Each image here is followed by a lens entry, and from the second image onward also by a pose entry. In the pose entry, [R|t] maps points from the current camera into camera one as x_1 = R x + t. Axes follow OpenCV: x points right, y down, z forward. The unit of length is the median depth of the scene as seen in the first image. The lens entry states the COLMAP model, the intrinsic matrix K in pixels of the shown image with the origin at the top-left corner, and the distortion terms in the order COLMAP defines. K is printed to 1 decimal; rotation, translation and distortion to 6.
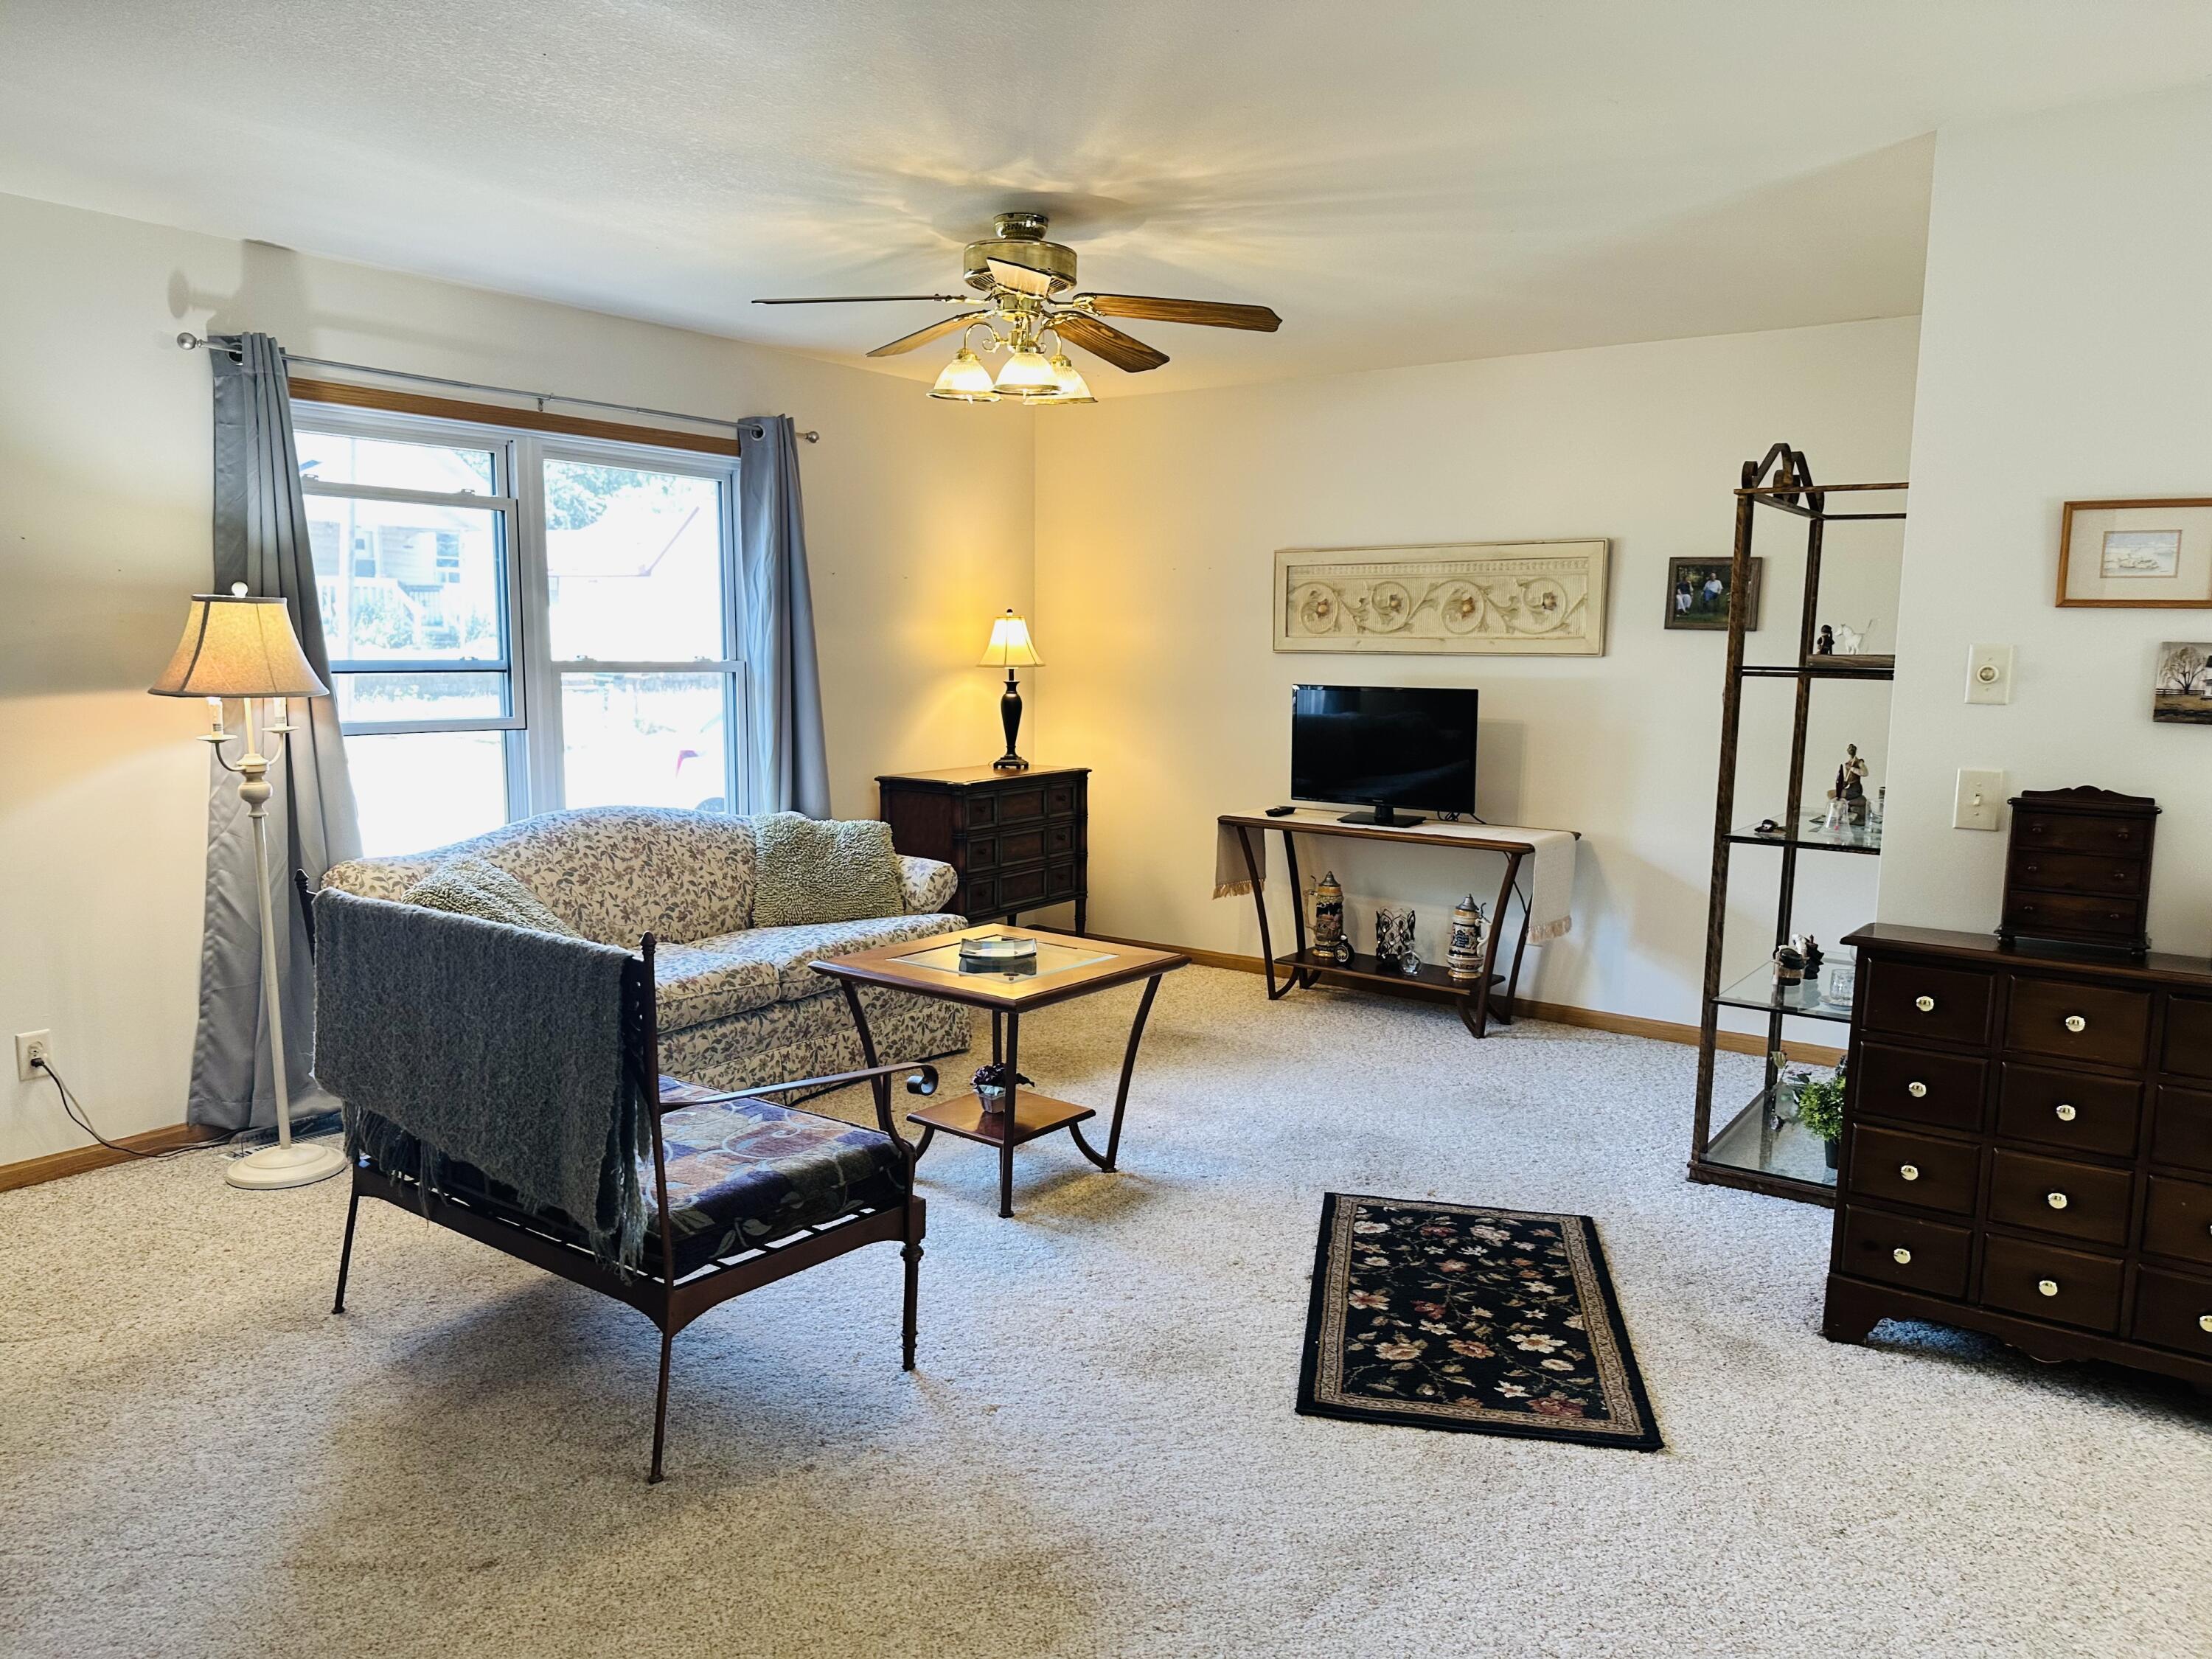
lens RADIAL K [[1549.8, 0, 1106.0], [0, 1549.8, 829.5], [0, 0, 1]] dist [0.127052, -0.188252]
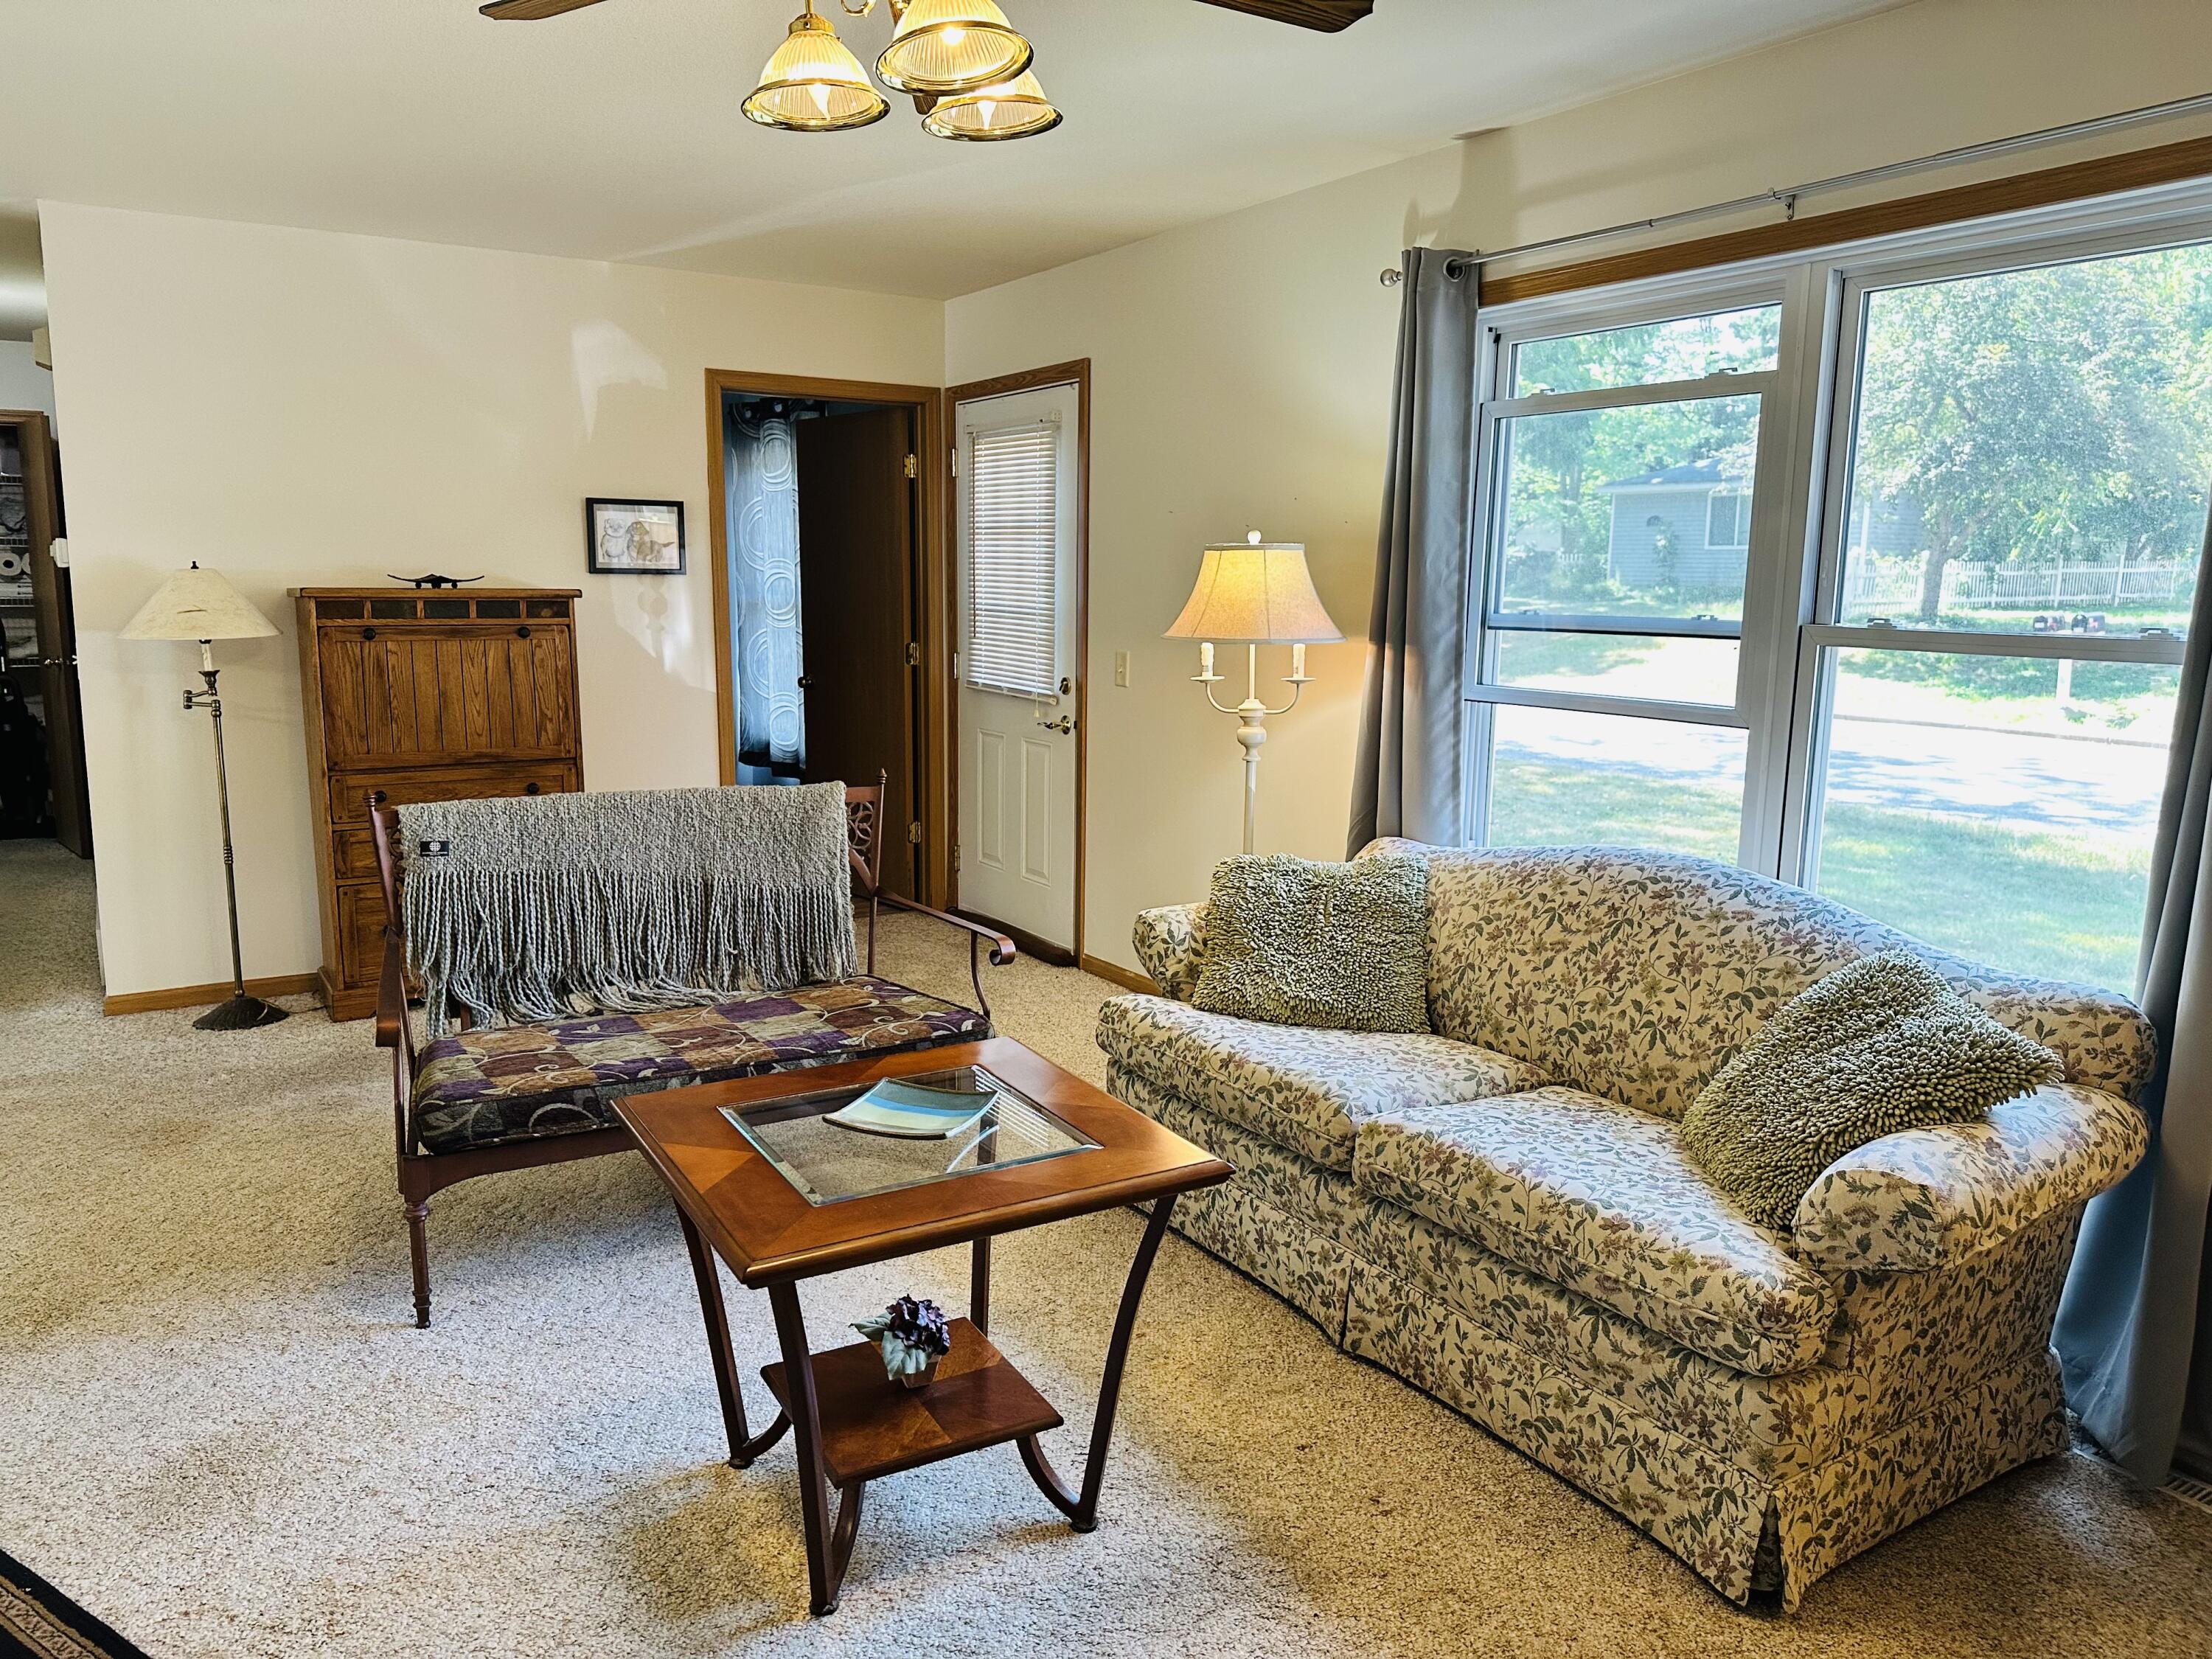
lens RADIAL K [[1549.8, 0, 1090.8], [0, 1549.8, 821.4], [0, 0, 1]] dist [0.123244, -0.181258]
pose [[-0.383307, 0.126960, -0.914853, 0.406806], [-0.130740, 0.973076, 0.189817, -0.139986], [0.914321, 0.192366, -0.356388, 1.209071]]
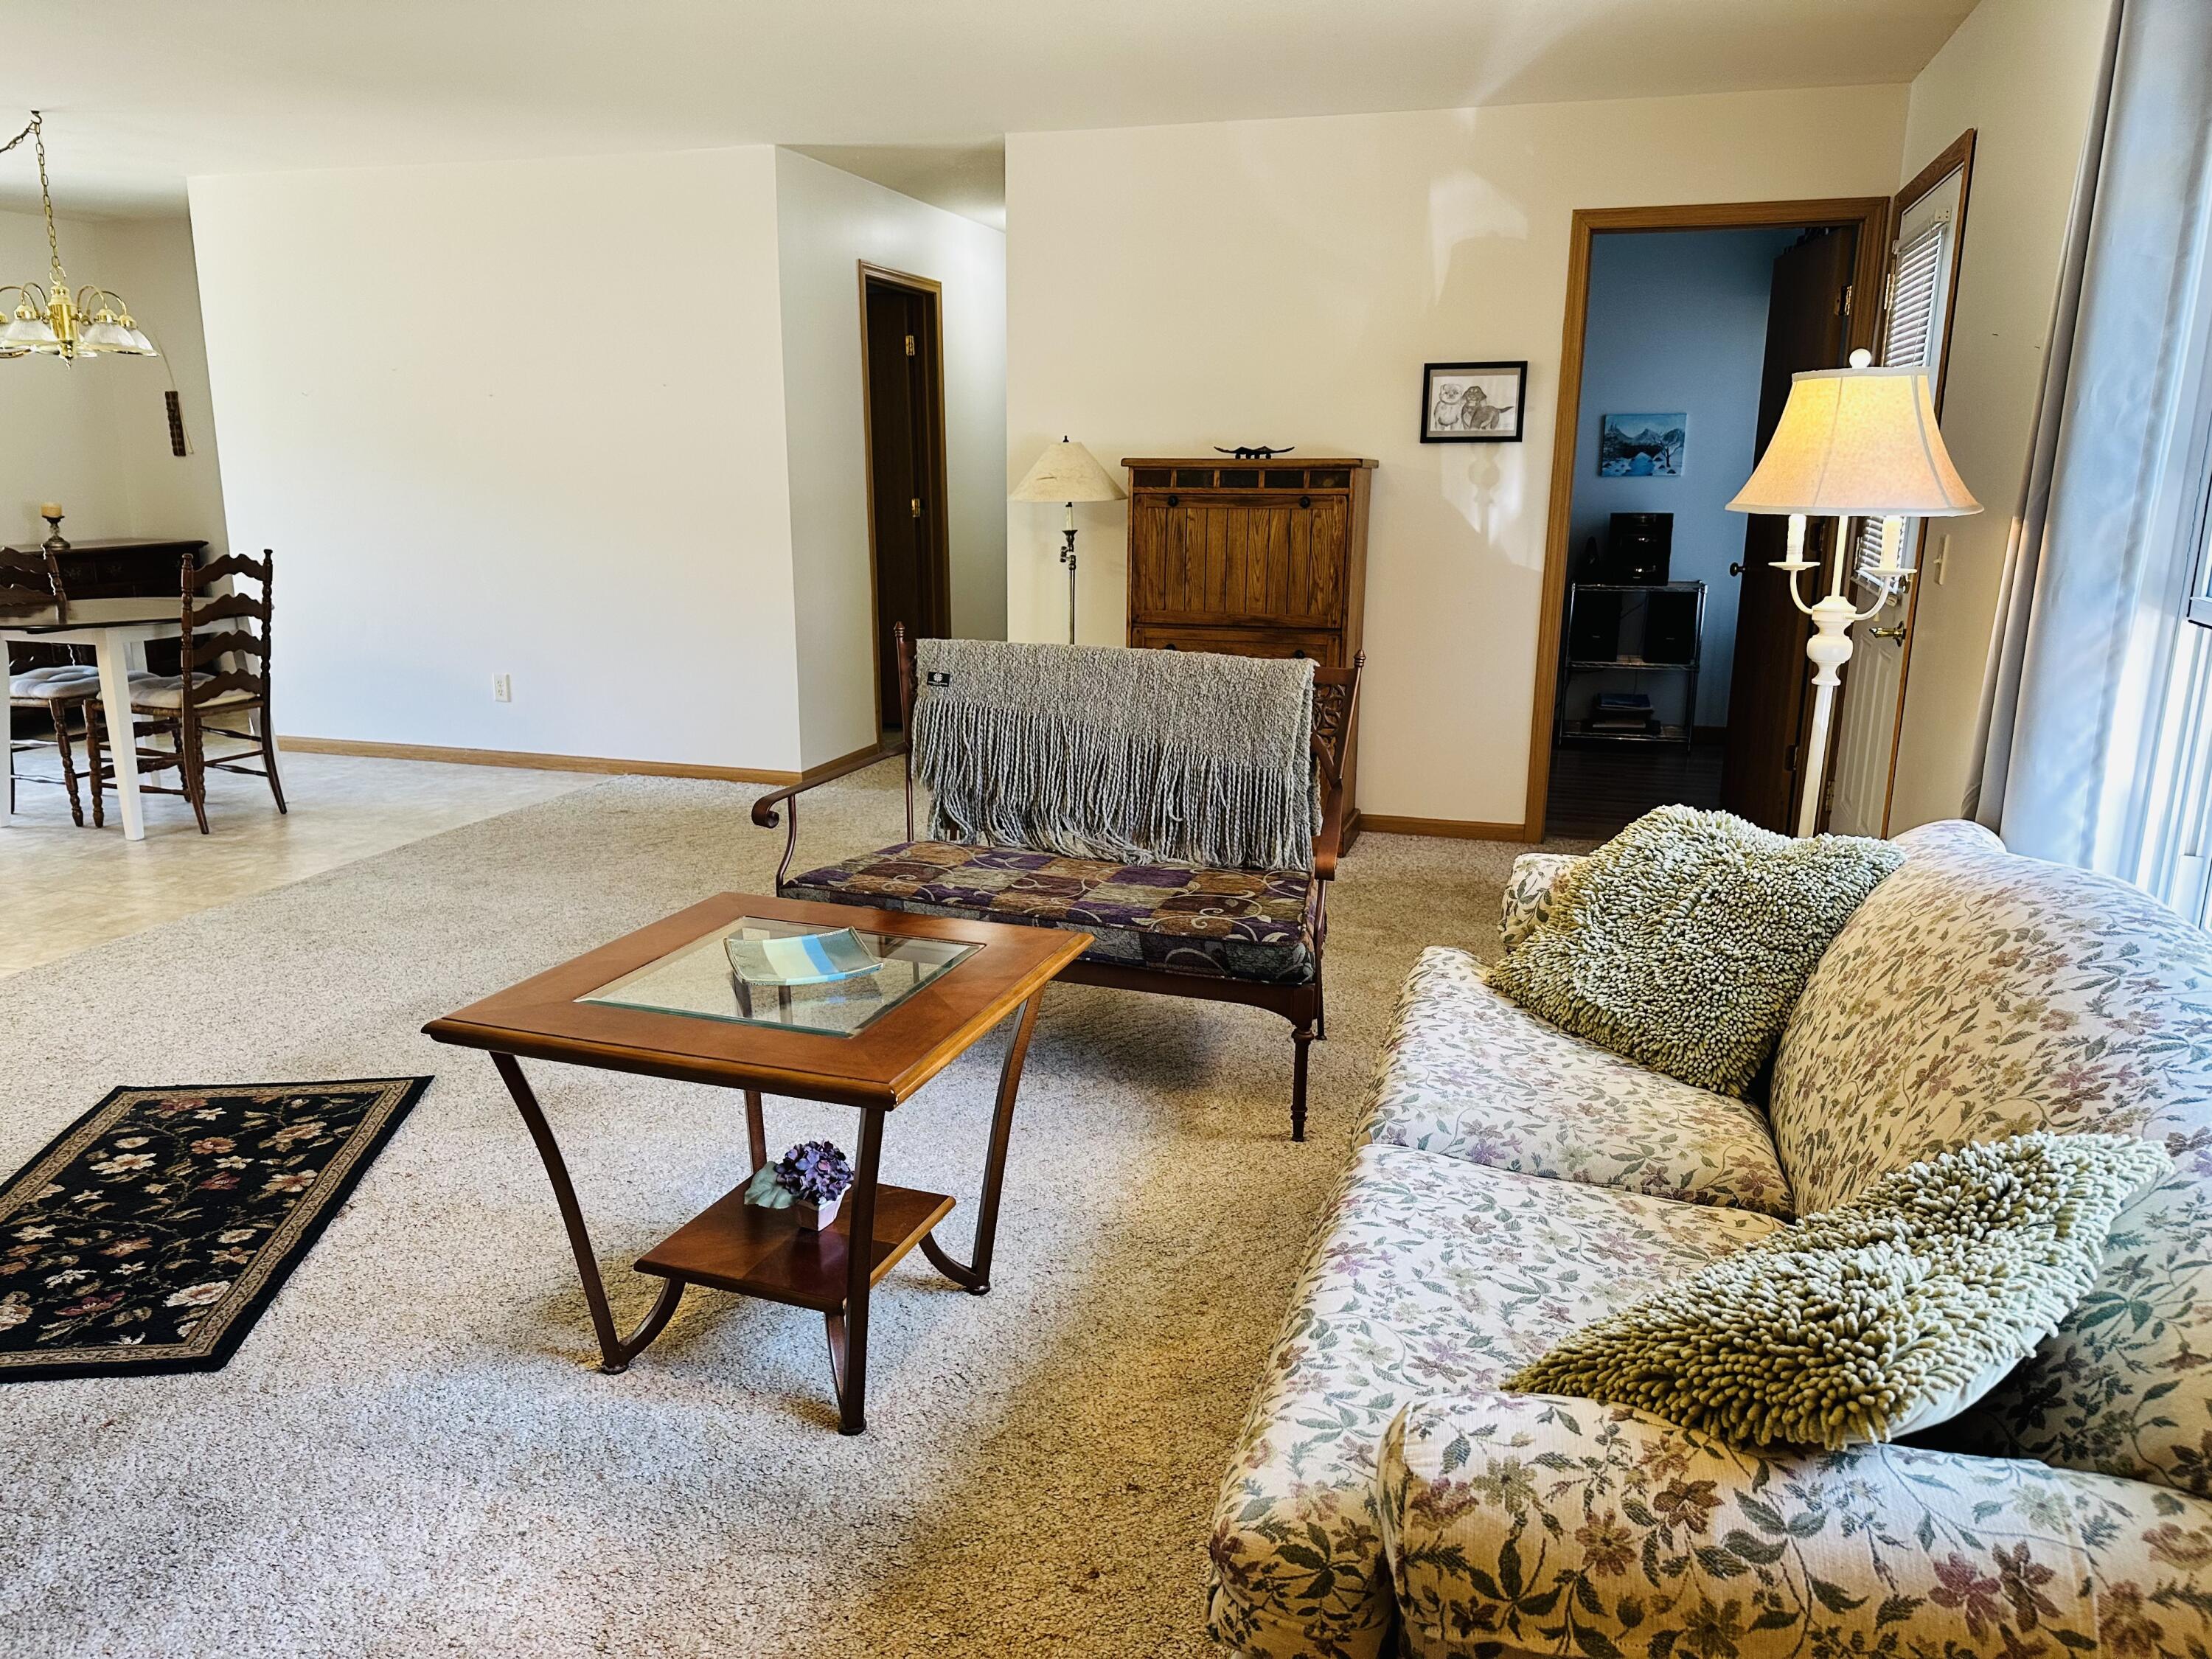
lens RADIAL K [[1549.8, 0, 1090.8], [0, 1549.8, 821.4], [0, 0, 1]] dist [0.123244, -0.181258]
pose [[-0.951826, 0.049865, -0.302557, 0.001822], [-0.058210, 0.939365, 0.337943, -0.164397], [0.301063, 0.339275, -0.891209, 1.482303]]
